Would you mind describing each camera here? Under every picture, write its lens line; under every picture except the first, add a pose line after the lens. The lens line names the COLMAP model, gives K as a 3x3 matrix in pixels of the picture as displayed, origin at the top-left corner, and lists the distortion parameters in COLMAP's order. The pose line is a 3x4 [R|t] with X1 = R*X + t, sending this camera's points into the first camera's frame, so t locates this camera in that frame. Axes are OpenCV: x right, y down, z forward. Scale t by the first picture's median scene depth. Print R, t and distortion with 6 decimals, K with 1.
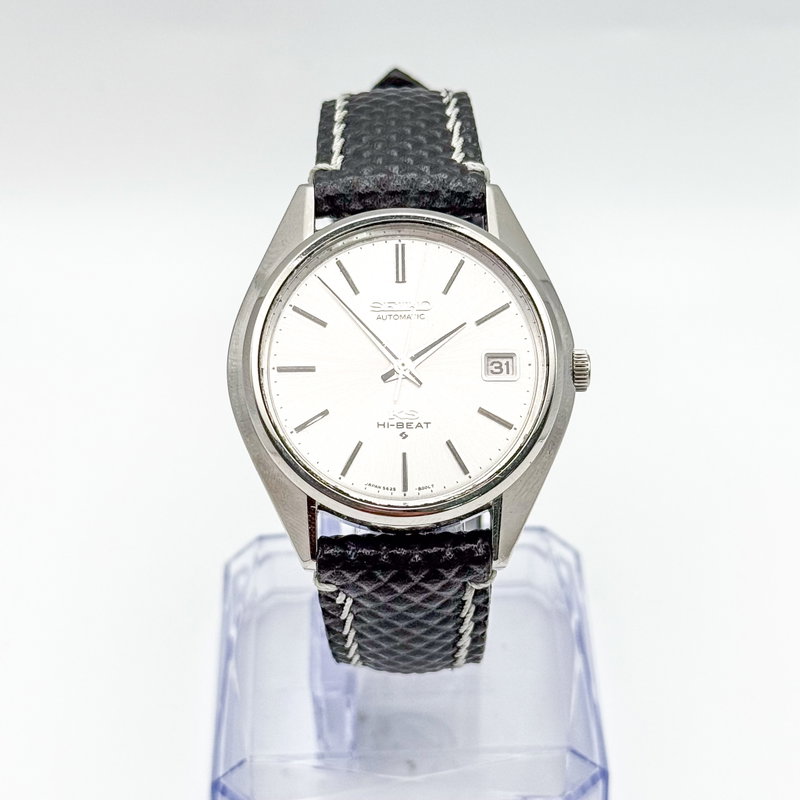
lens RADIAL K [[2107.5, 0, 400.0], [0, 2107.5, 400.0], [0, 0, 1]] dist [0.061384, 0.193557]
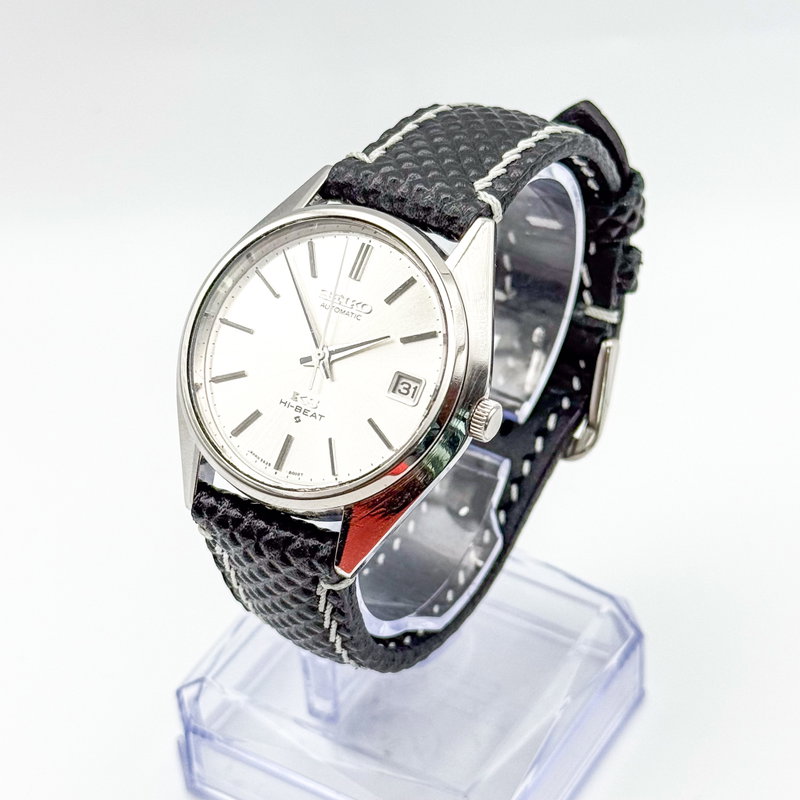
lens RADIAL K [[2107.5, 0, 400.0], [0, 2107.5, 400.0], [0, 0, 1]] dist [0.061384, 0.193557]
pose [[0.837731, 0.327376, -0.437073, 0.486200], [-0.326899, 0.941765, 0.078837, -0.088860], [0.437429, 0.076835, 0.895964, 0.096732]]
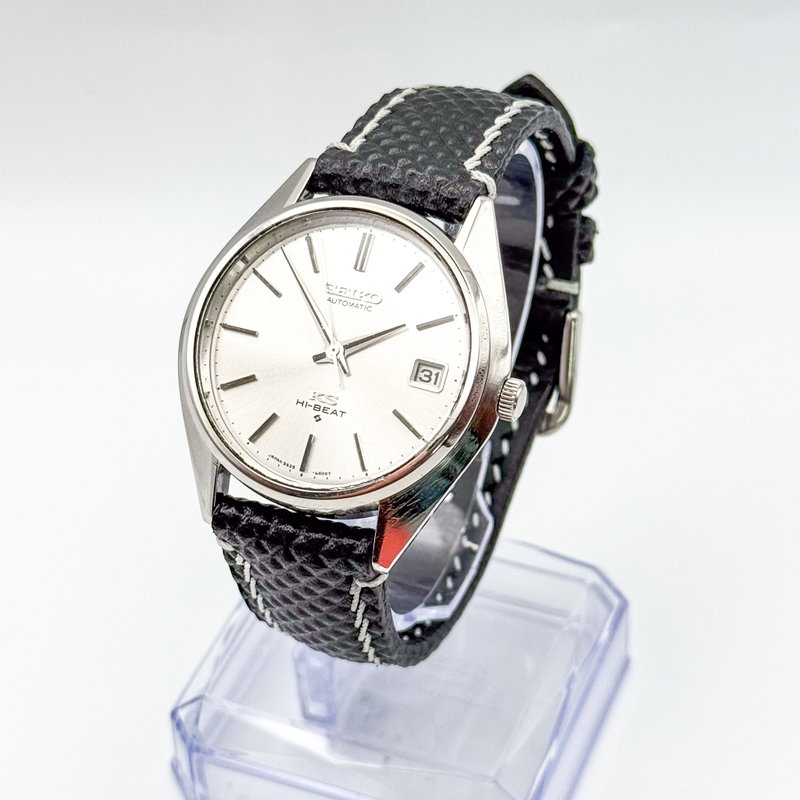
lens RADIAL K [[2107.5, 0, 400.0], [0, 2107.5, 400.0], [0, 0, 1]] dist [0.061384, 0.193557]
pose [[0.916176, 0.240271, -0.320765, 0.355973], [-0.239626, 0.969951, 0.042123, -0.043188], [0.321248, 0.038272, 0.946222, 0.056846]]
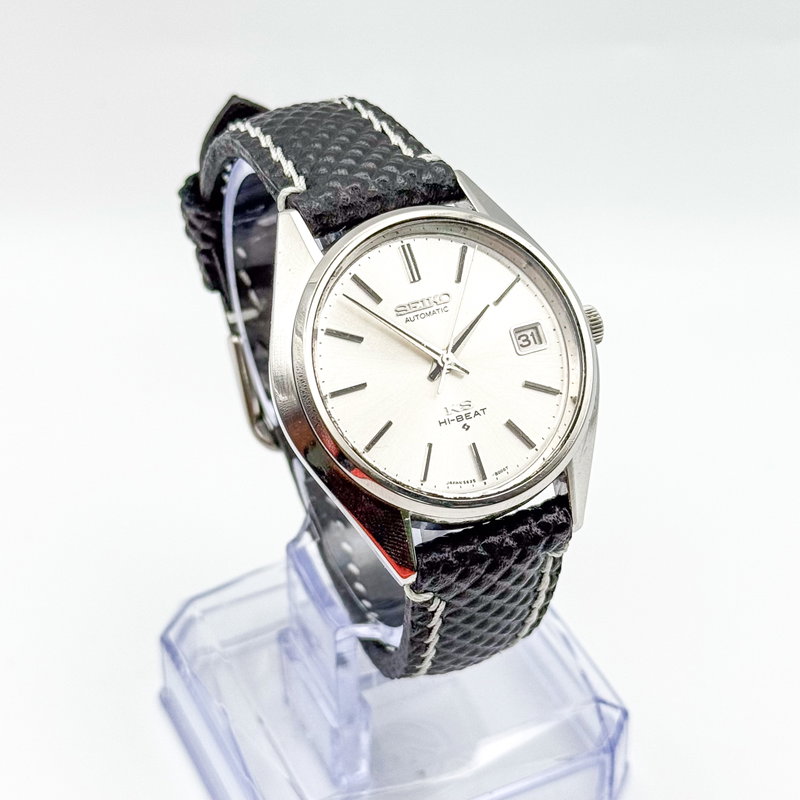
lens RADIAL K [[2107.5, 0, 400.0], [0, 2107.5, 400.0], [0, 0, 1]] dist [0.061384, 0.193557]
pose [[0.912981, -0.249384, 0.322913, -0.343758], [0.256599, 0.966295, 0.020775, -0.024217], [-0.317210, 0.063892, 0.946201, 0.060489]]
